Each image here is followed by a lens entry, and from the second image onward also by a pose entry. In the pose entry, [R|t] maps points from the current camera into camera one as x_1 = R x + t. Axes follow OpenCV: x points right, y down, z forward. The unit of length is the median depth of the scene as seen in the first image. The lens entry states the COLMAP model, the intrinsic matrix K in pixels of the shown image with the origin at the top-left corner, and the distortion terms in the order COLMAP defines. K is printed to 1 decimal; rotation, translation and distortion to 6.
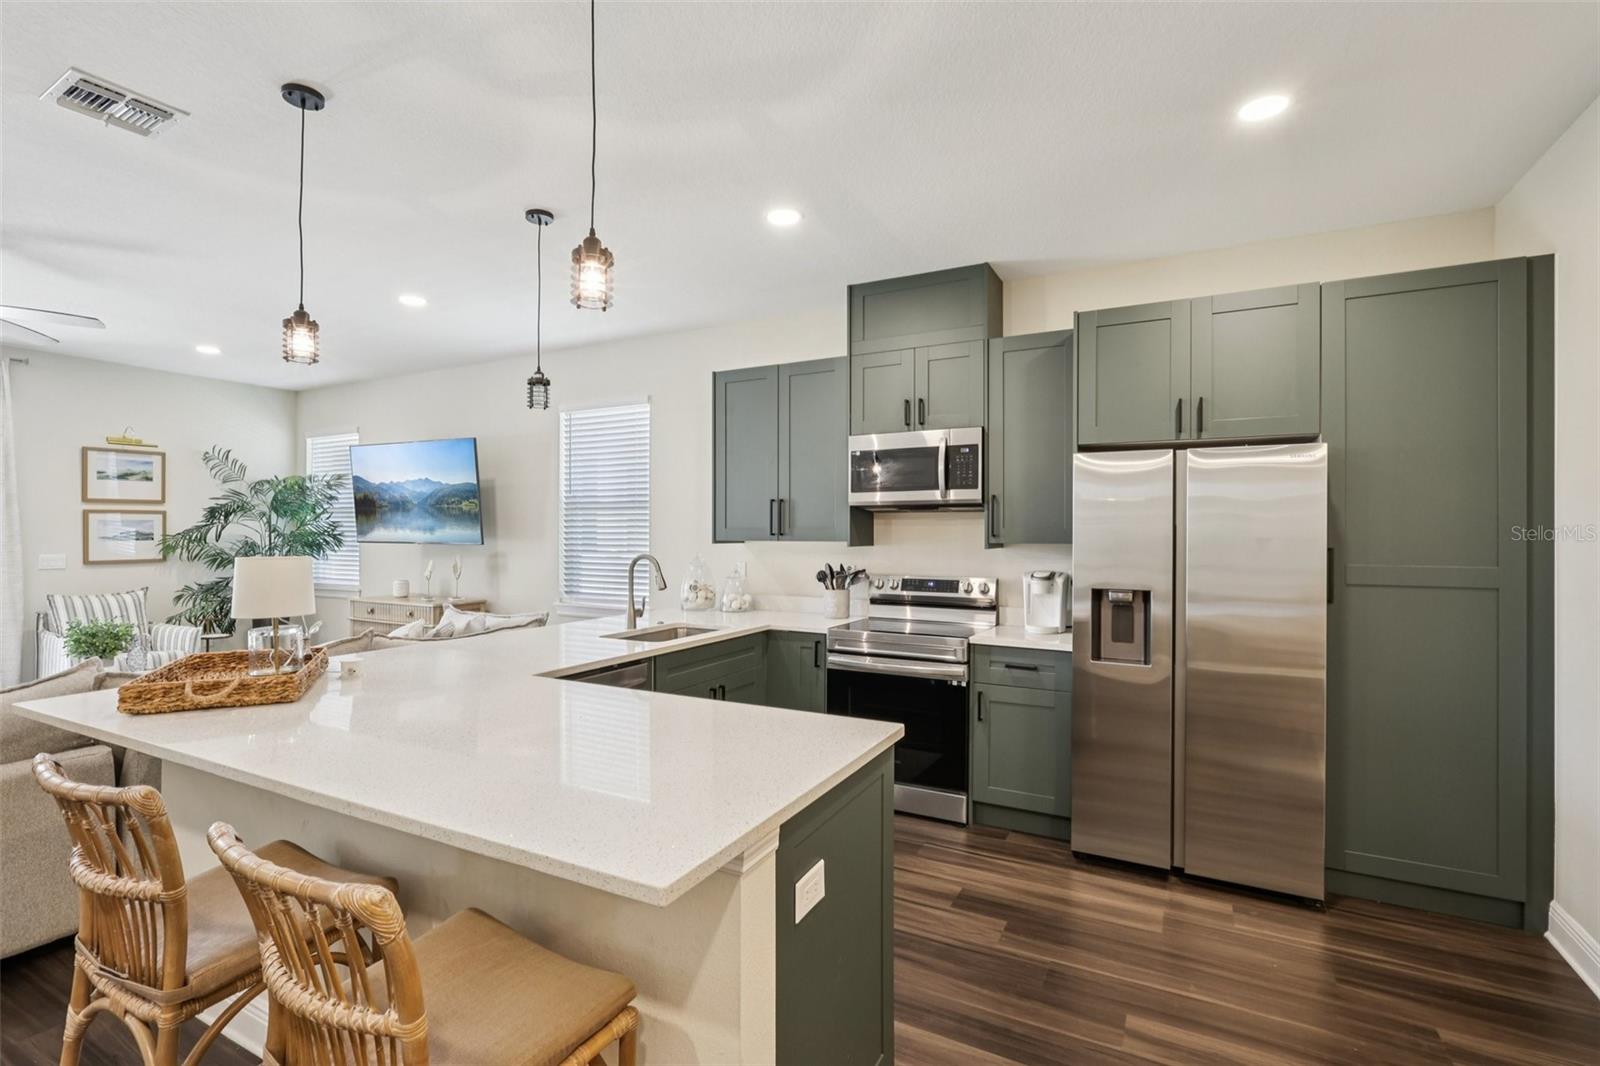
lens RADIAL K [[744.7, 0, 799.0], [0, 744.7, 534.1], [0, 0, 1]] dist [-0.002879, -0.001088]
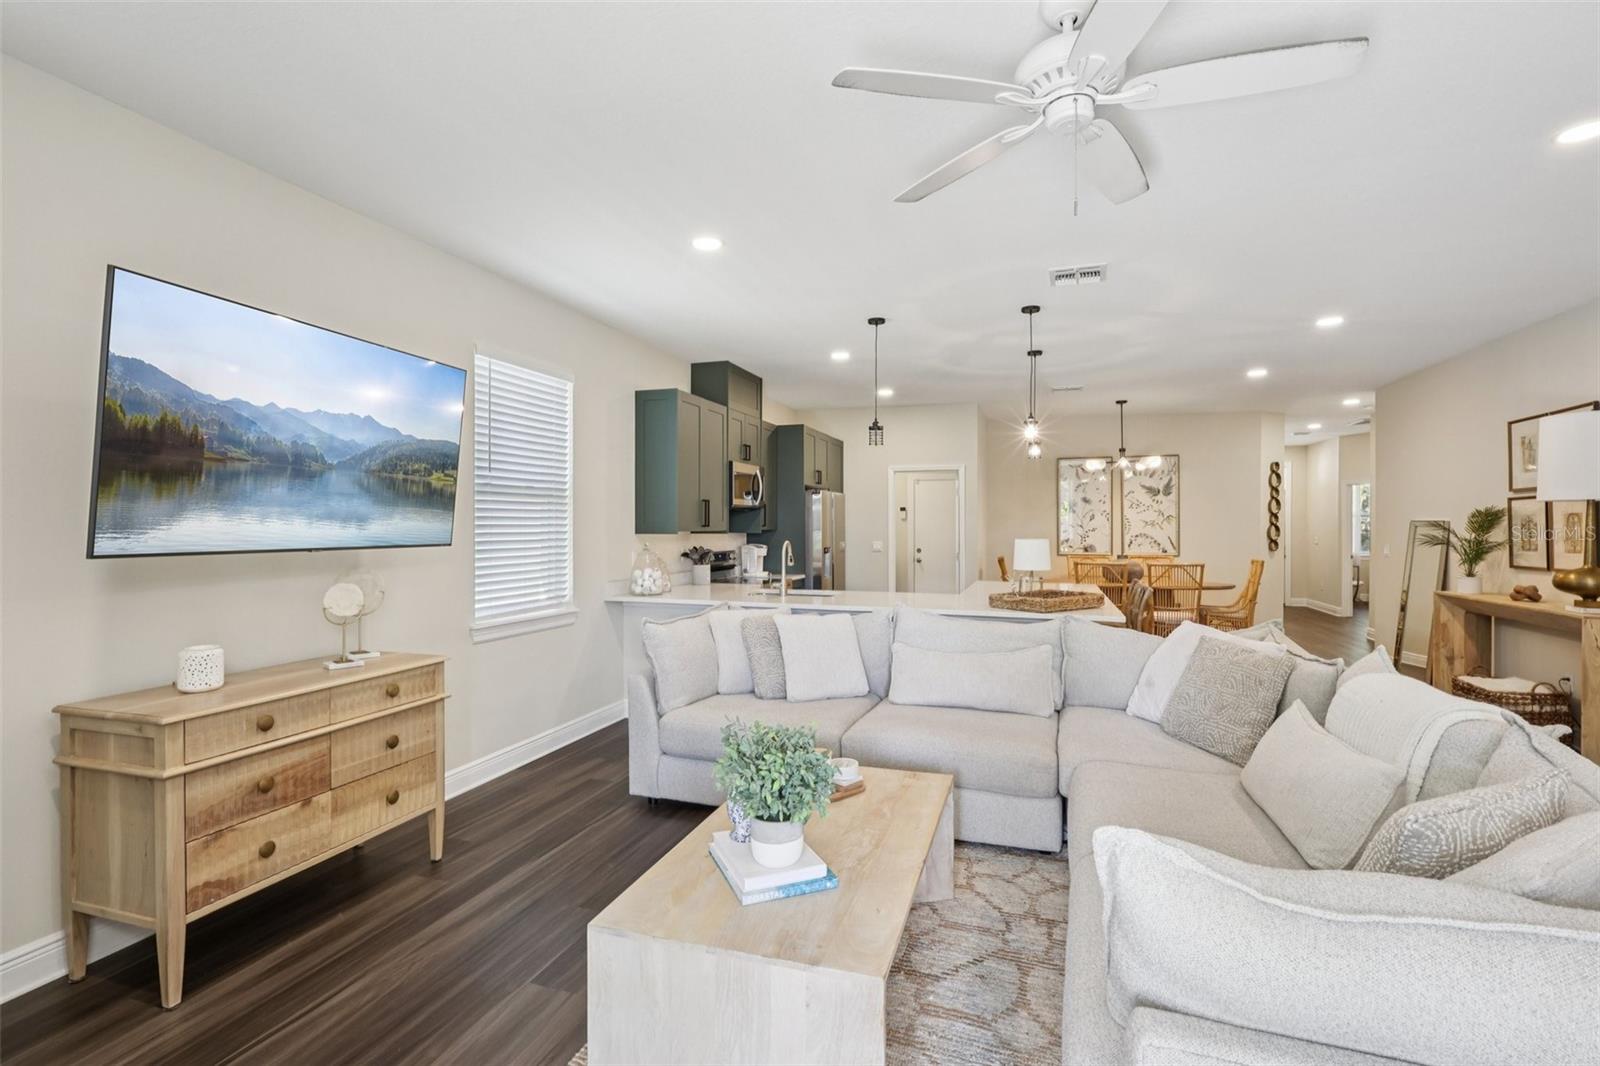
lens RADIAL K [[744.7, 0, 806.1], [0, 744.7, 530.0], [0, 0, 1]] dist [-0.002879, -0.001088]
pose [[-0.150860, -0.012971, 0.988470, -1.516407], [-0.002449, 0.999916, 0.012747, -0.009502], [-0.988552, -0.000497, -0.150879, 1.159461]]
